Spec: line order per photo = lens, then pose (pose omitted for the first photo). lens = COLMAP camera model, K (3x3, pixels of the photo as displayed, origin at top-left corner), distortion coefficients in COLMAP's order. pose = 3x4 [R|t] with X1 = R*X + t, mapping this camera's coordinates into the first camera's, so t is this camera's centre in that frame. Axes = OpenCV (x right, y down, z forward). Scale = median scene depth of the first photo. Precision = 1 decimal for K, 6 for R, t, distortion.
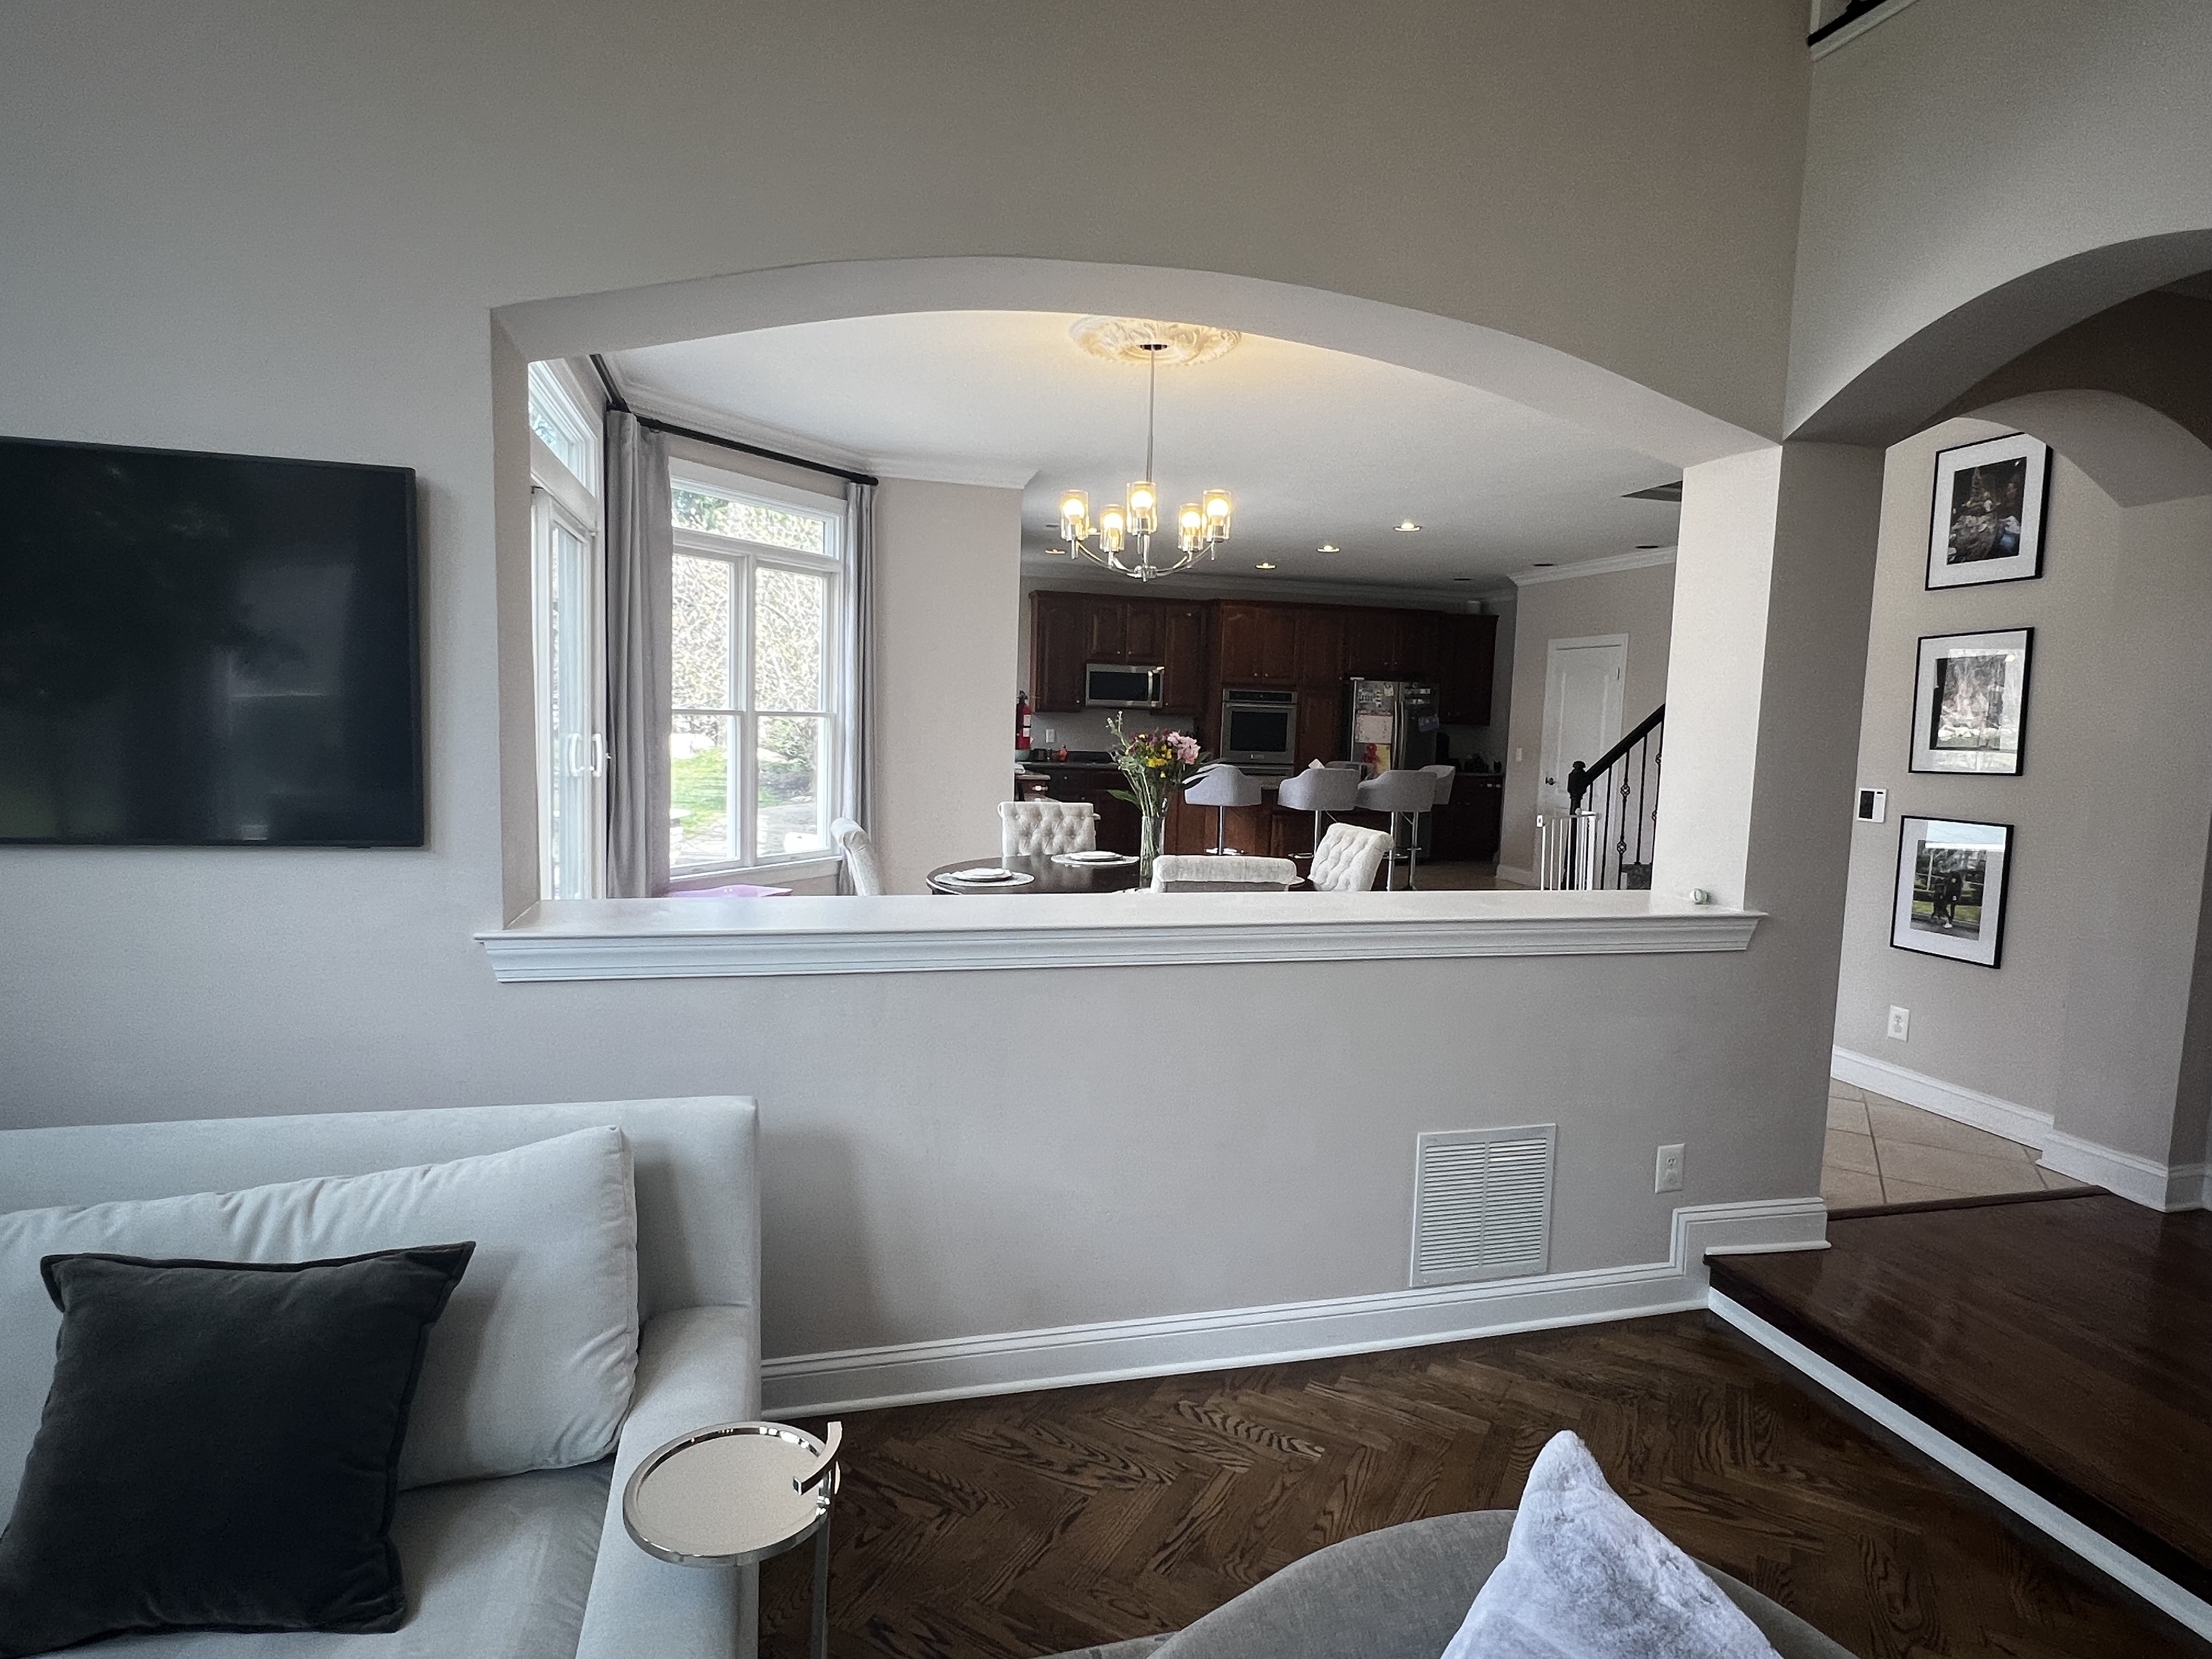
lens RADIAL K [[1214.6, 0, 1071.3], [0, 1214.6, 829.6], [0, 0, 1]] dist [-0.004736, 0.001848]
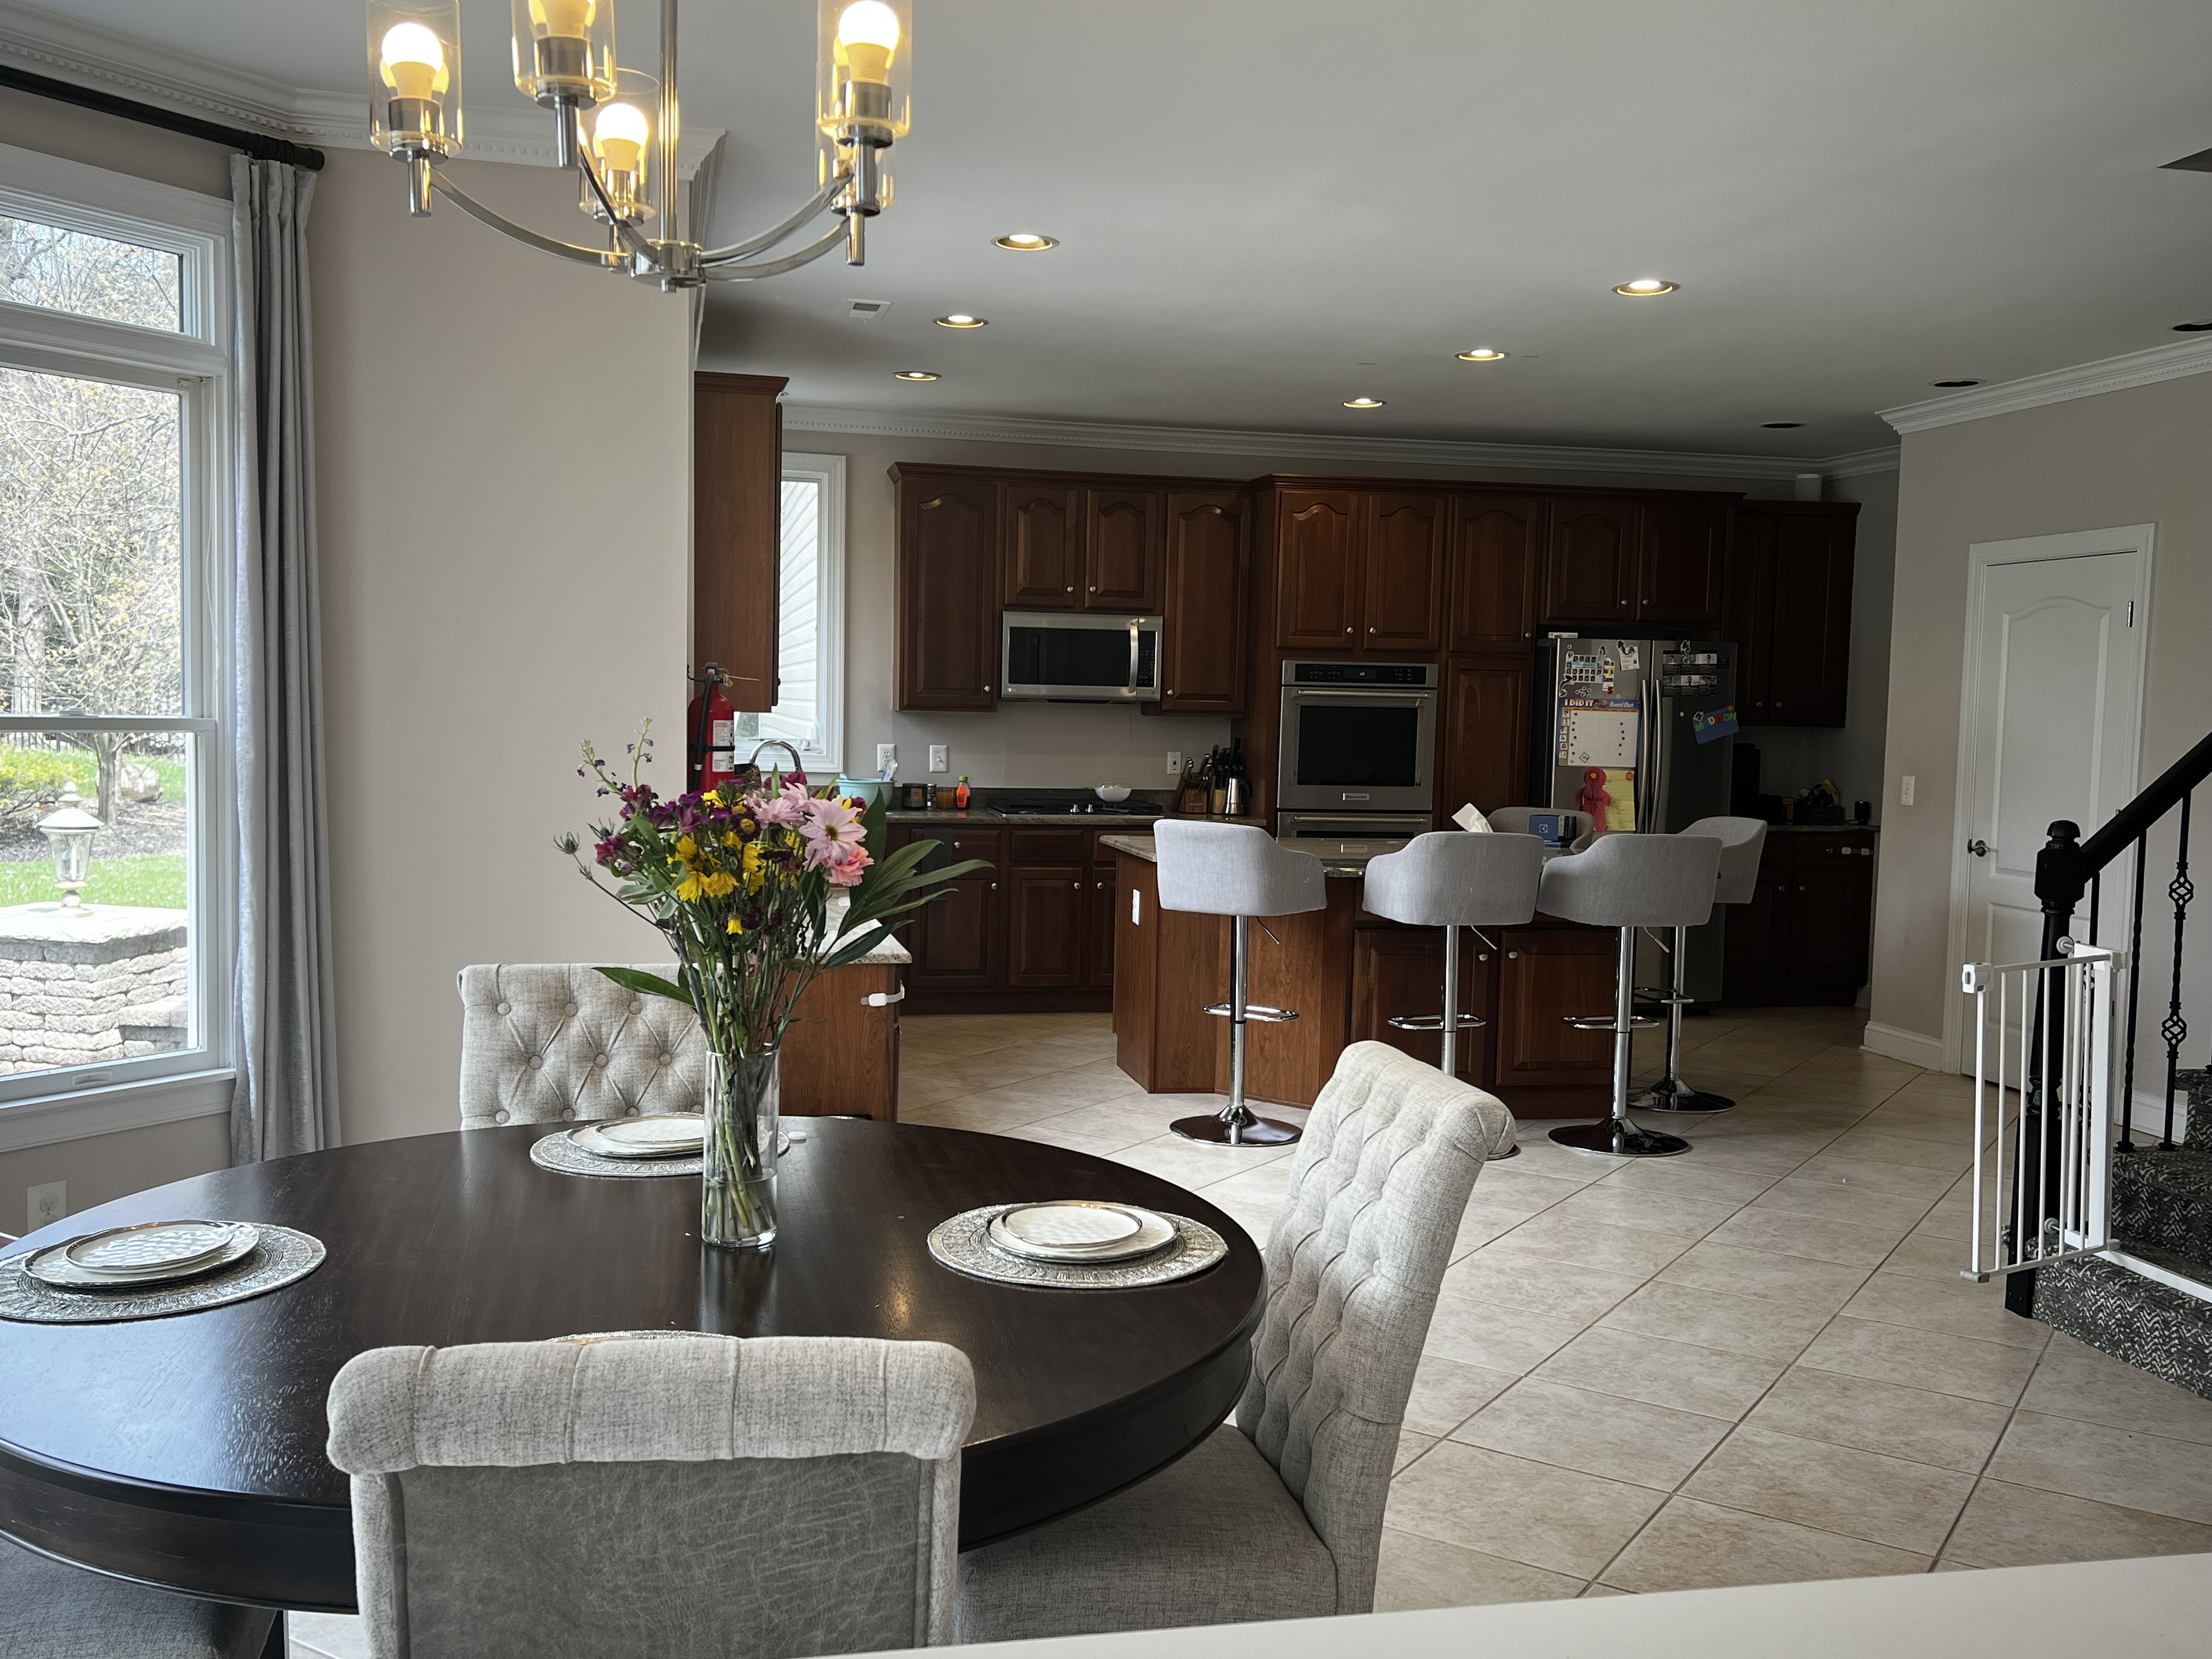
lens RADIAL K [[2001.9, 0, 1069.6], [0, 2001.9, 837.2], [0, 0, 1]] dist [0.067481, -0.094056]
pose [[0.999221, -0.006733, -0.038898, 0.081937], [0.005525, 0.999501, -0.031086, -0.023266], [0.039088, 0.030847, 0.998760, 0.226741]]
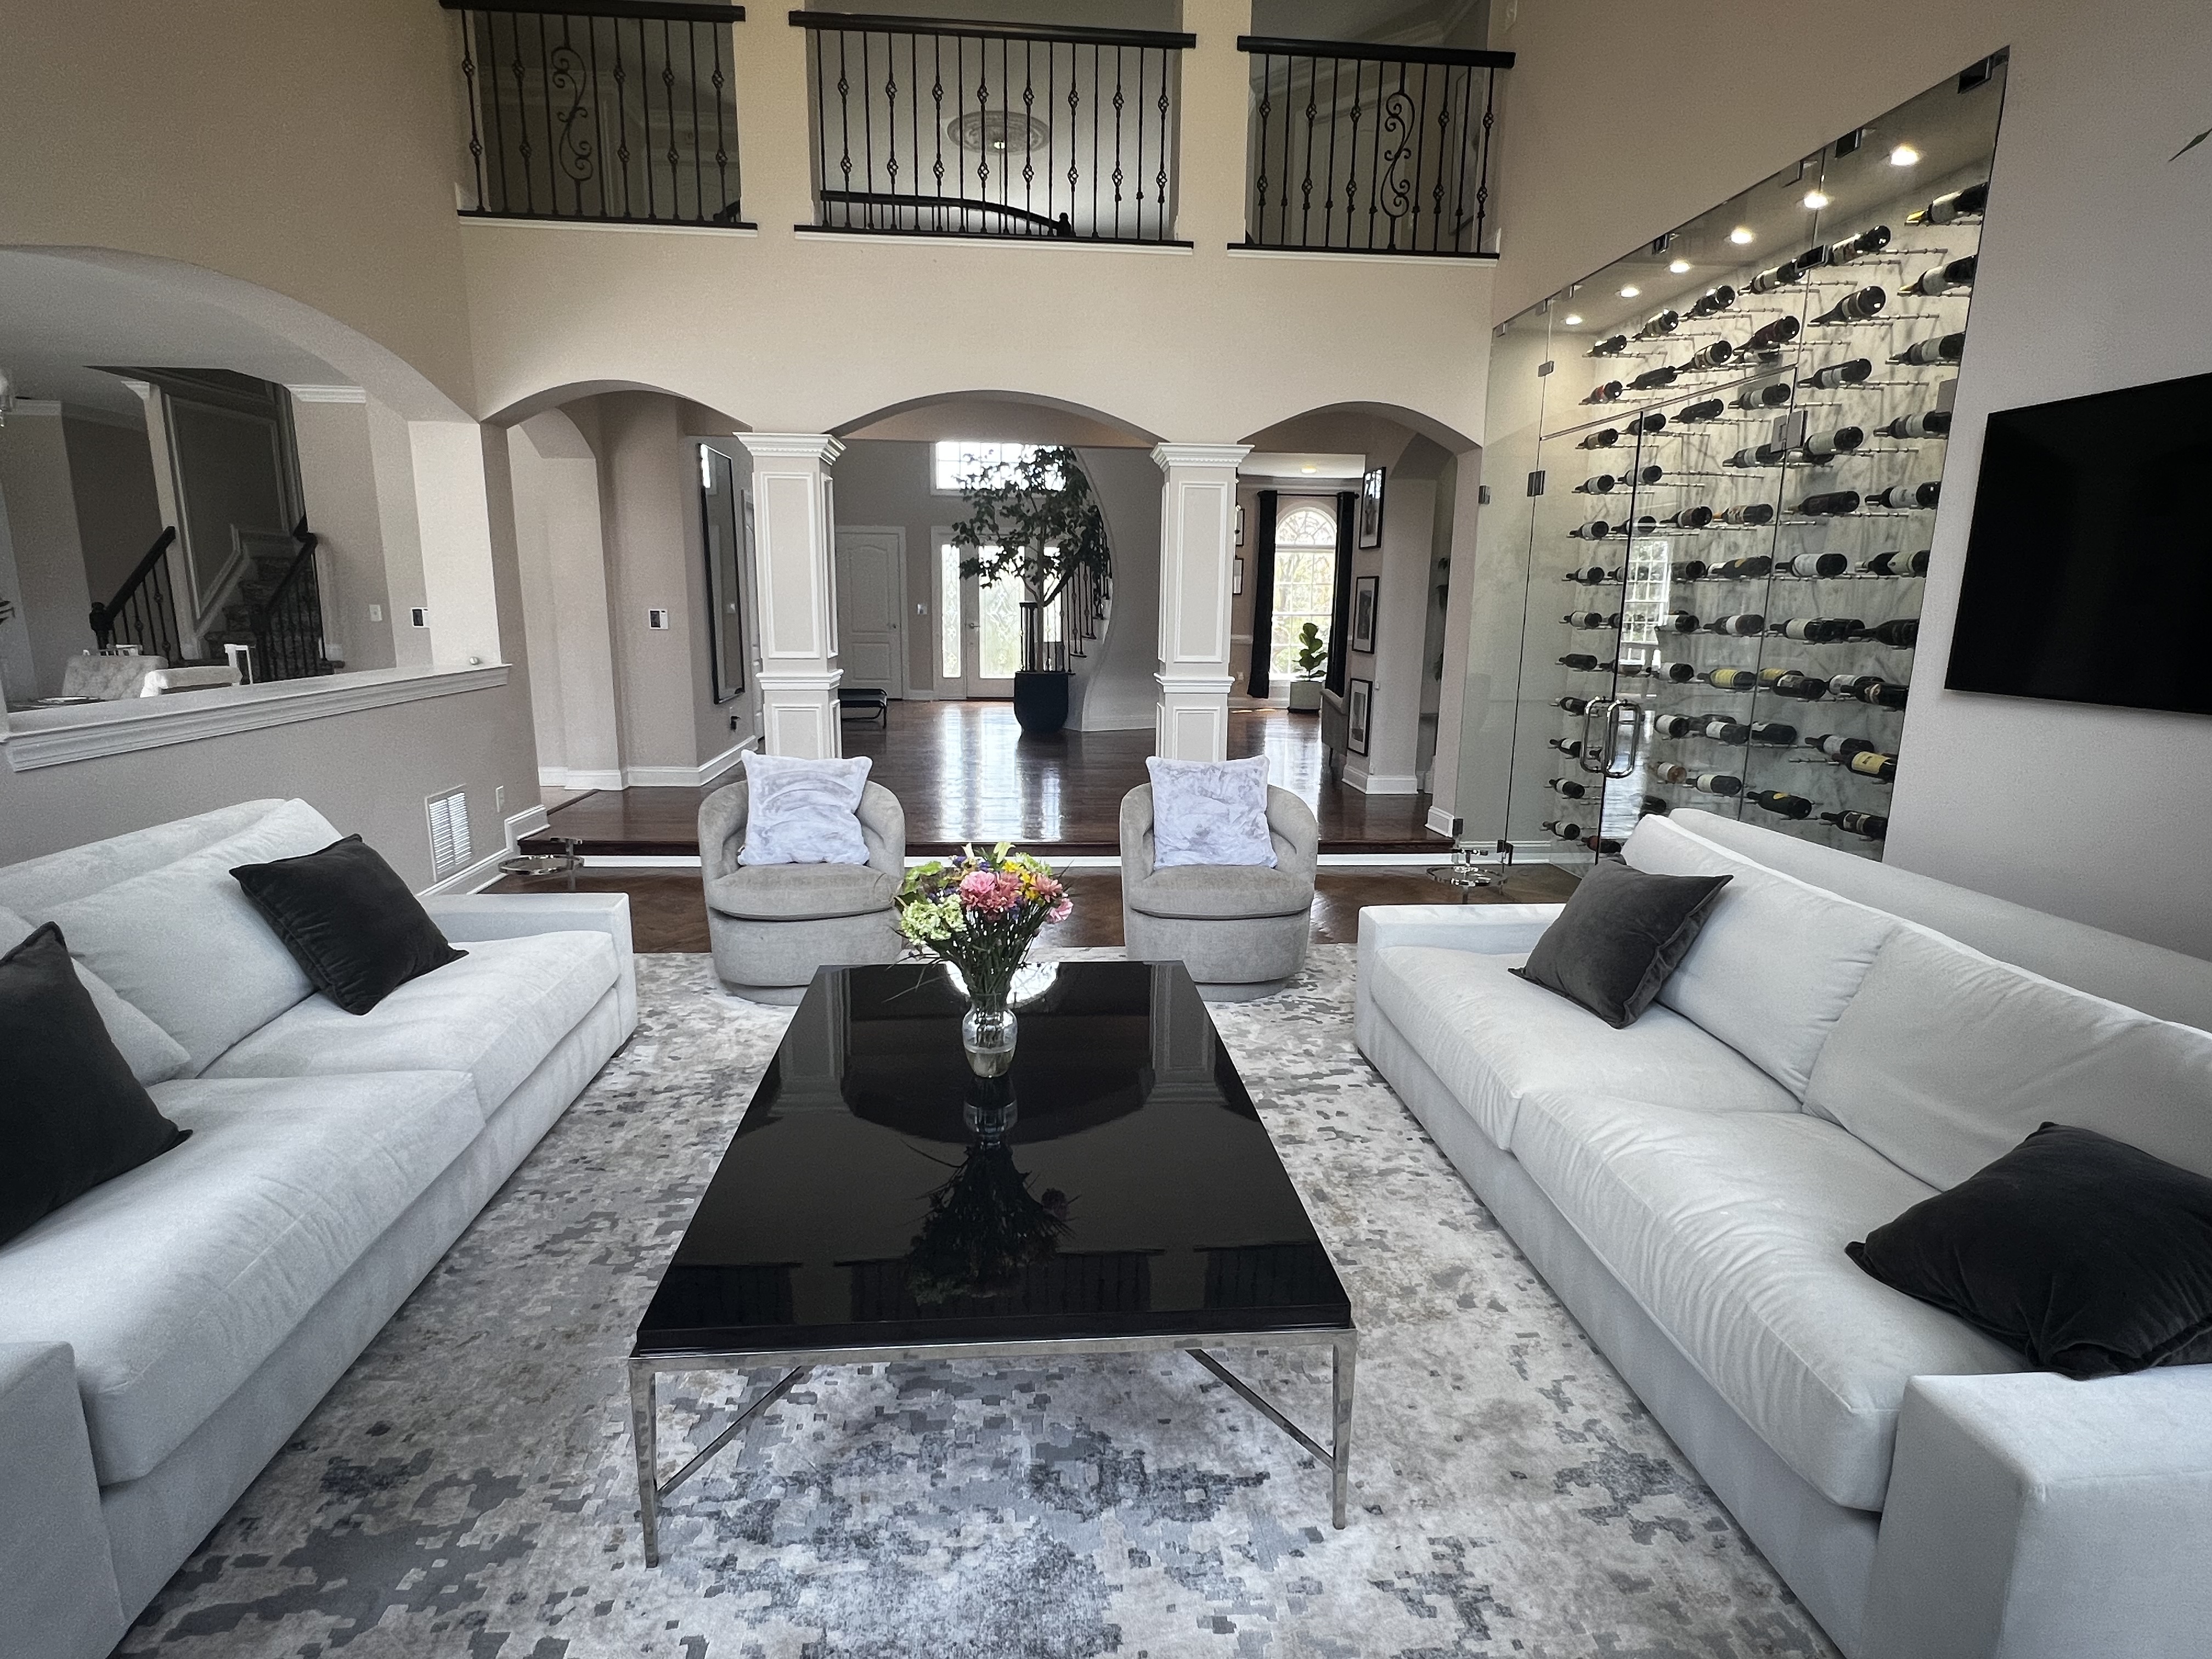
lens RADIAL K [[1117.2, 0, 1095.6], [0, 1117.2, 833.4], [0, 0, 1]] dist [-0.002747, 0.000260]
pose [[0.176829, -0.231671, 0.956588, -0.355735], [0.087961, 0.971734, 0.219080, 0.006588], [-0.980303, 0.045403, 0.192209, -0.096315]]
